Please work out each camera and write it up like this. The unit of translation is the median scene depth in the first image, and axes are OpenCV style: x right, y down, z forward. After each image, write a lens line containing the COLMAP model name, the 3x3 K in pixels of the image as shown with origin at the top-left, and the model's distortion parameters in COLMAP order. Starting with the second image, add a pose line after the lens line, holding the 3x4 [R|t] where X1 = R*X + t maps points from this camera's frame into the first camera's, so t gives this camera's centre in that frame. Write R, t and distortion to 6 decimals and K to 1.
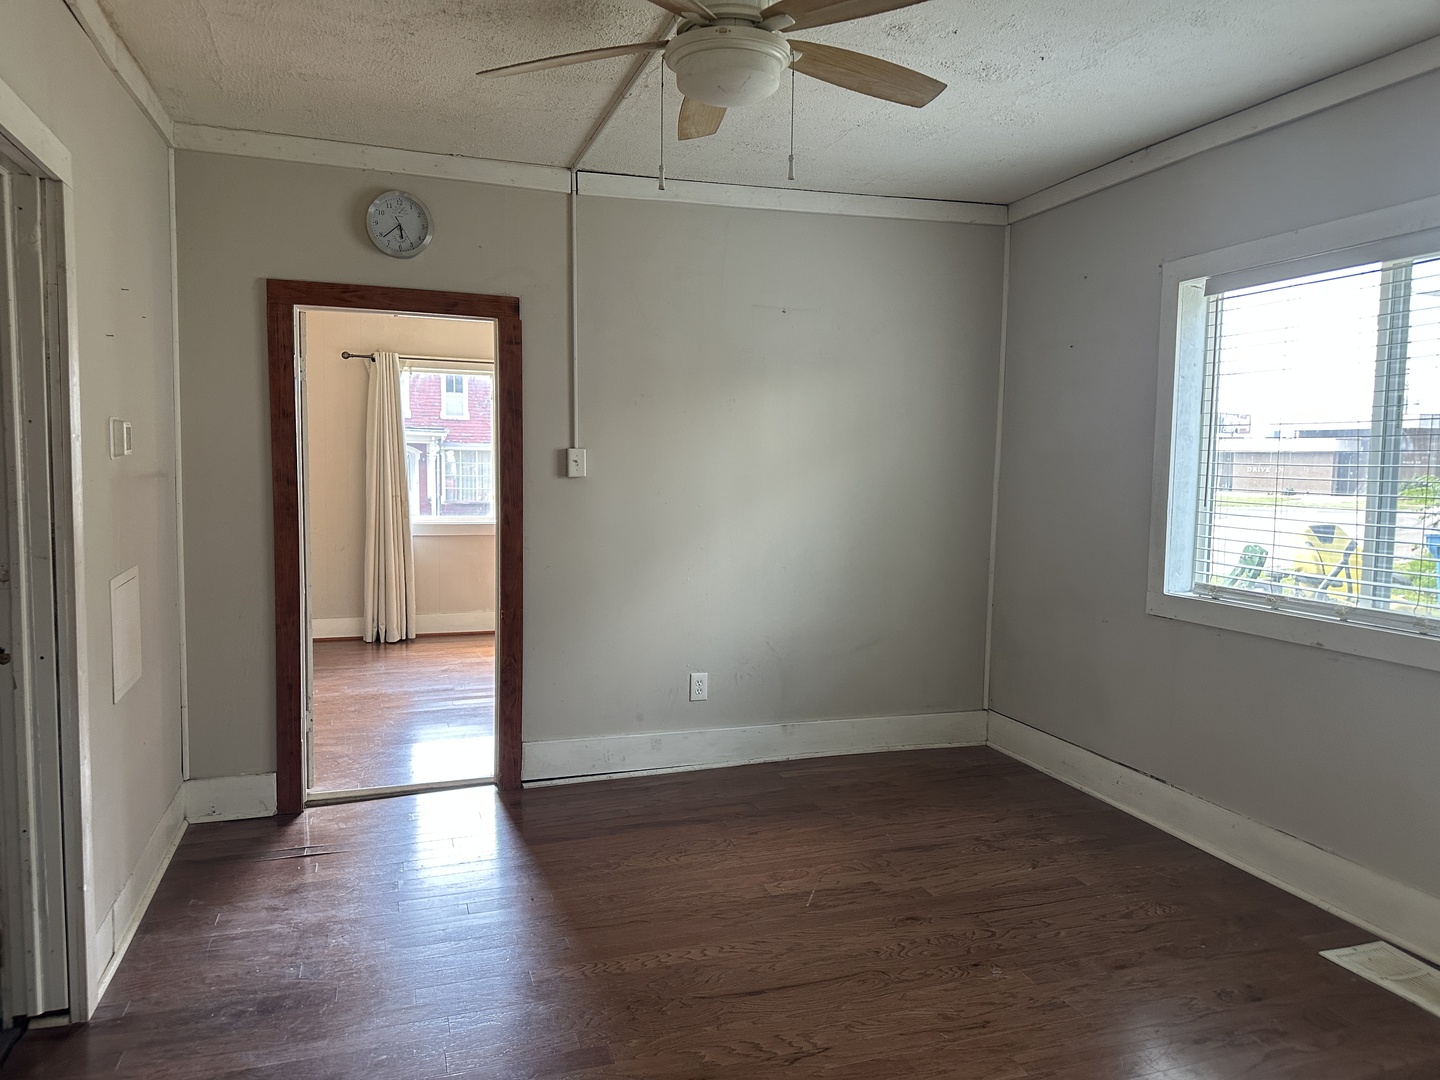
lens RADIAL K [[1019.0, 0, 731.3], [0, 1019.0, 542.1], [0, 0, 1]] dist [0.082718, -0.105402]
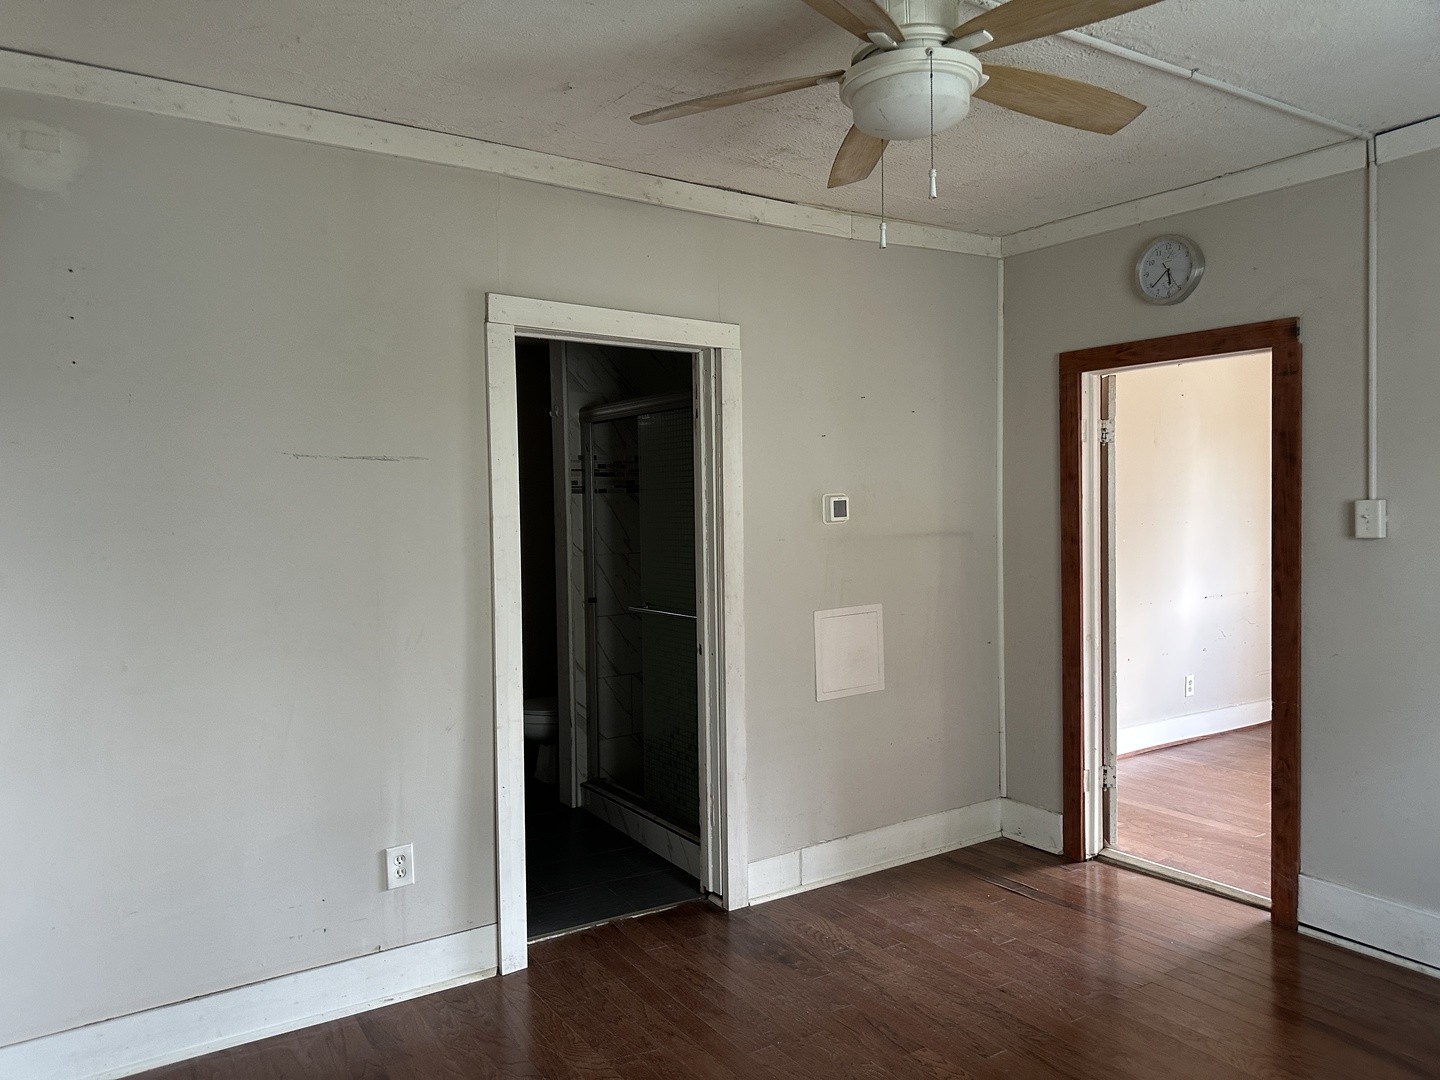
lens RADIAL K [[1019.0, 0, 731.3], [0, 1019.0, 542.1], [0, 0, 1]] dist [0.082718, -0.105402]
pose [[0.255951, 0.015143, -0.966571, 0.491023], [-0.067095, 0.997744, -0.002136, -0.030392], [0.964358, 0.065399, 0.256390, 0.387590]]
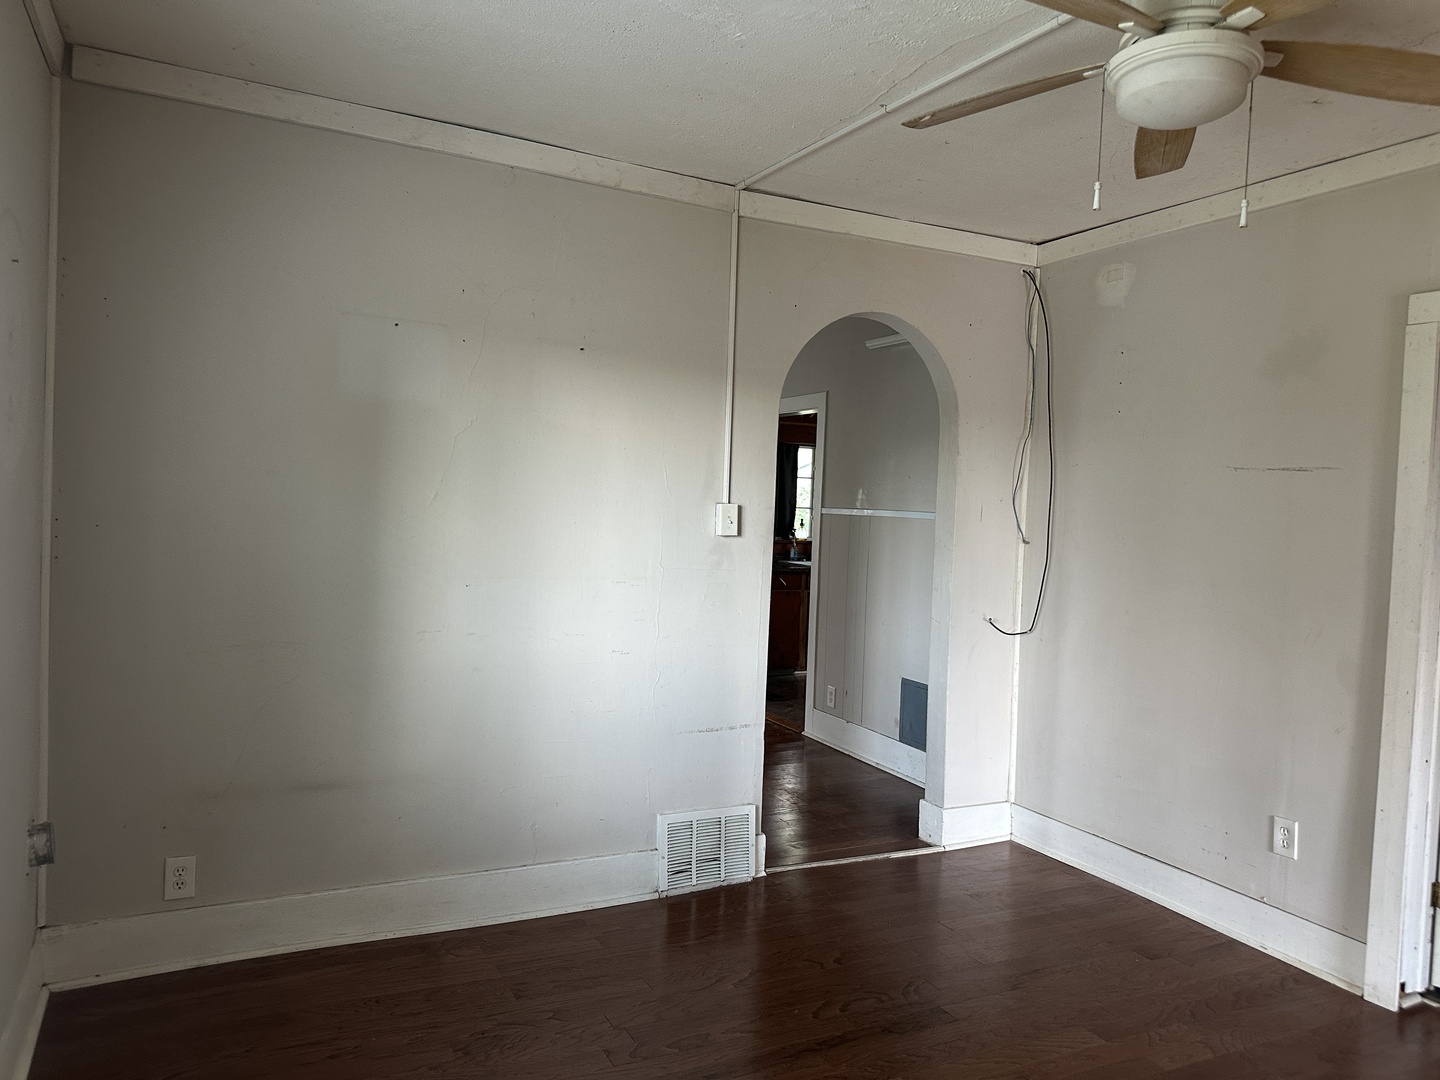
lens RADIAL K [[1019.0, 0, 731.3], [0, 1019.0, 542.1], [0, 0, 1]] dist [0.082718, -0.105402]
pose [[-0.989347, -0.043935, -0.138792, 0.269878], [-0.062701, 0.989014, 0.133869, -0.100880], [0.131385, 0.141145, -0.981232, 1.103272]]
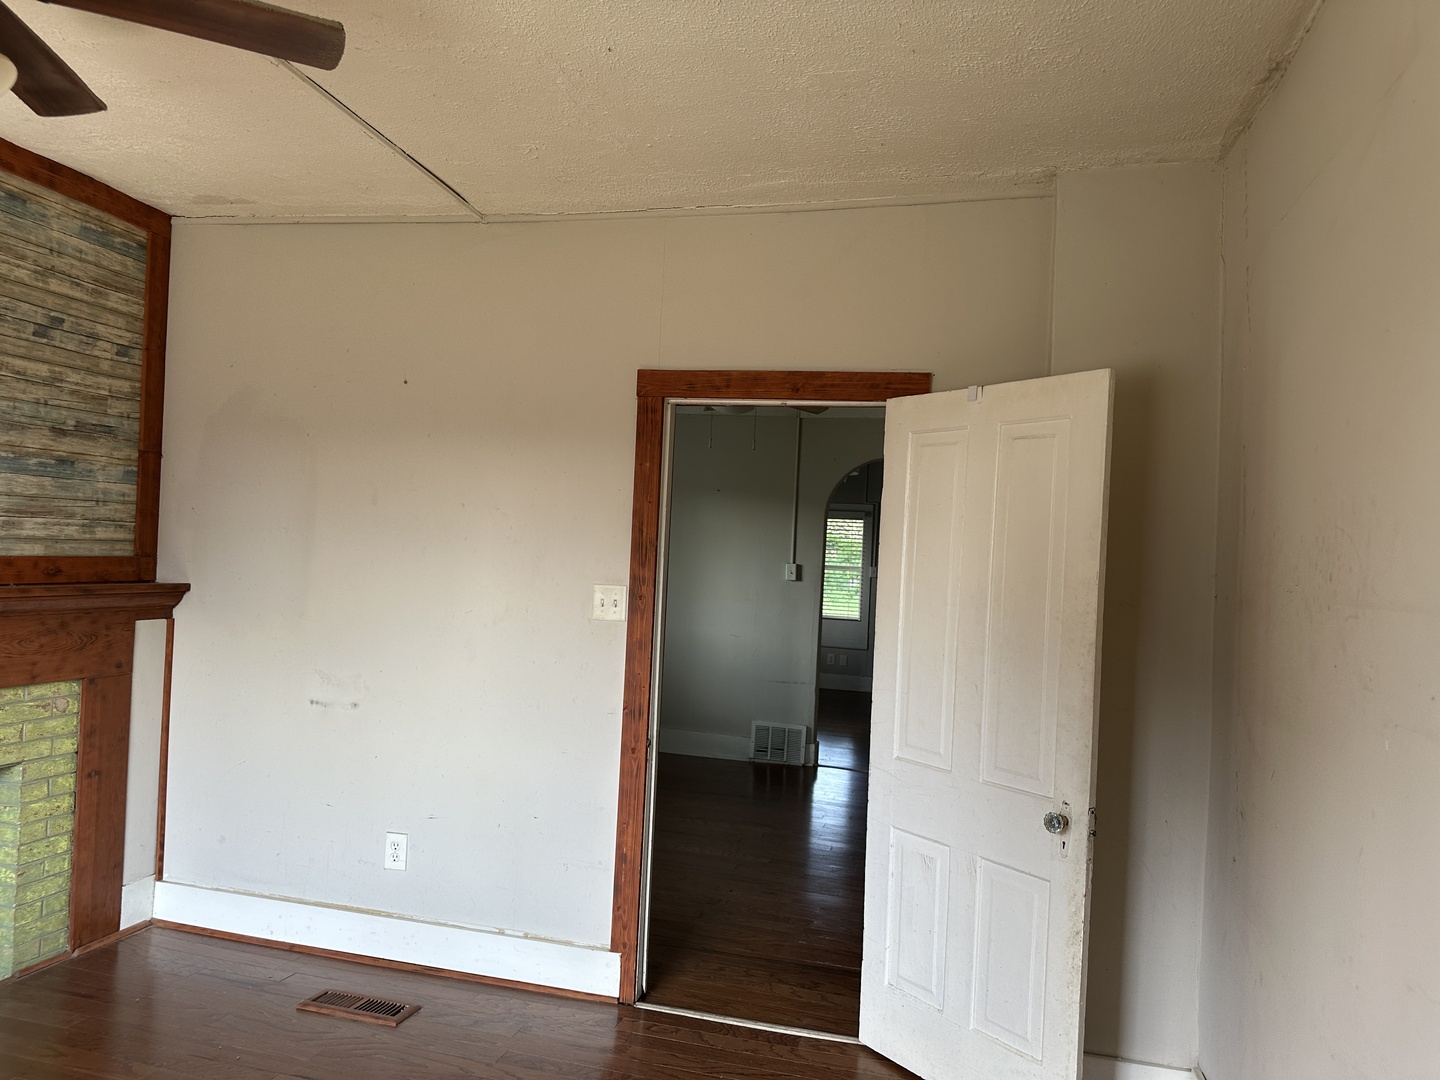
lens RADIAL K [[1019.0, 0, 731.3], [0, 1019.0, 542.1], [0, 0, 1]] dist [0.082718, -0.105402]
pose [[-0.836768, -0.043722, 0.545809, -0.758876], [-0.010042, 0.997865, 0.064539, -0.165563], [-0.547465, 0.048523, -0.835421, 1.756080]]
